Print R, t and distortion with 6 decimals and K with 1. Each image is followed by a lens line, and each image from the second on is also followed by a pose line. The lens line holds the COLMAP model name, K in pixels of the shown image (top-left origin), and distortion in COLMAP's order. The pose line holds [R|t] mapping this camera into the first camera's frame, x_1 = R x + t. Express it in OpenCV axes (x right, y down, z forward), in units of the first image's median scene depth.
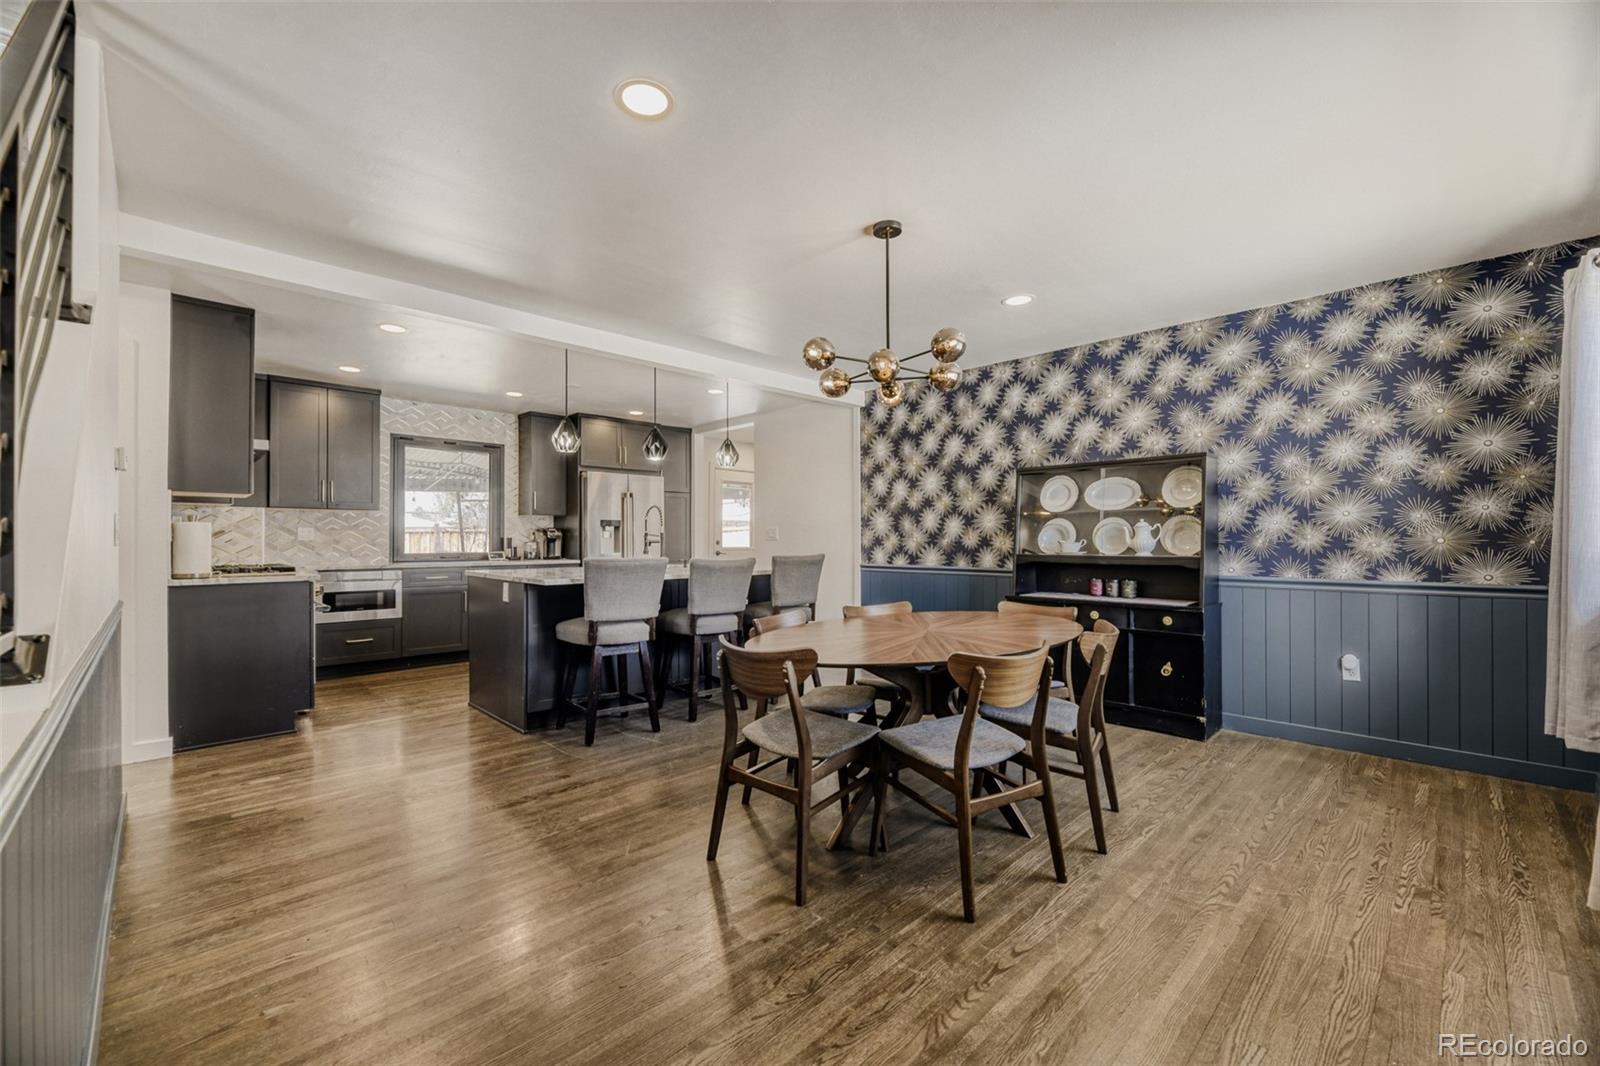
lens RADIAL K [[651.6, 0, 795.9], [0, 651.6, 537.4], [0, 0, 1]] dist [-0.008147, -0.000752]
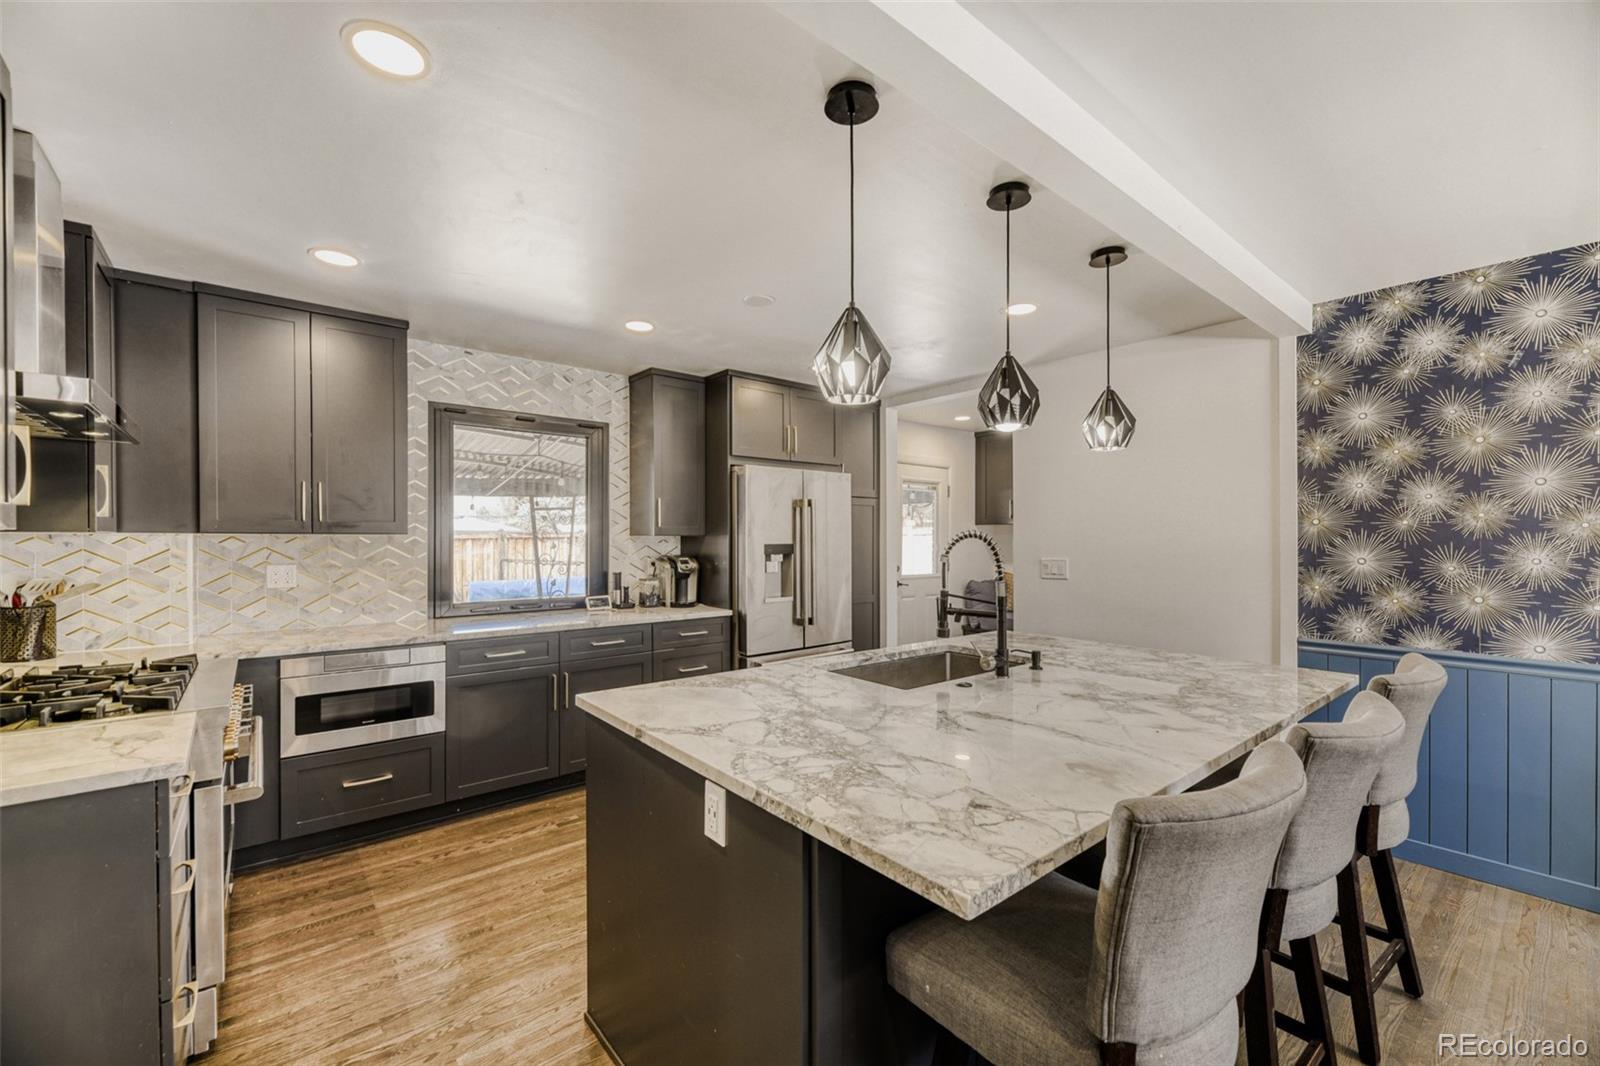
lens RADIAL K [[651.6, 0, 810.0], [0, 651.6, 541.0], [0, 0, 1]] dist [-0.008147, -0.000752]
pose [[0.998188, 0.000040, -0.060165, -0.222929], [0.000400, 0.999973, 0.007303, -0.034758], [0.060164, -0.007314, 0.998162, 0.395696]]
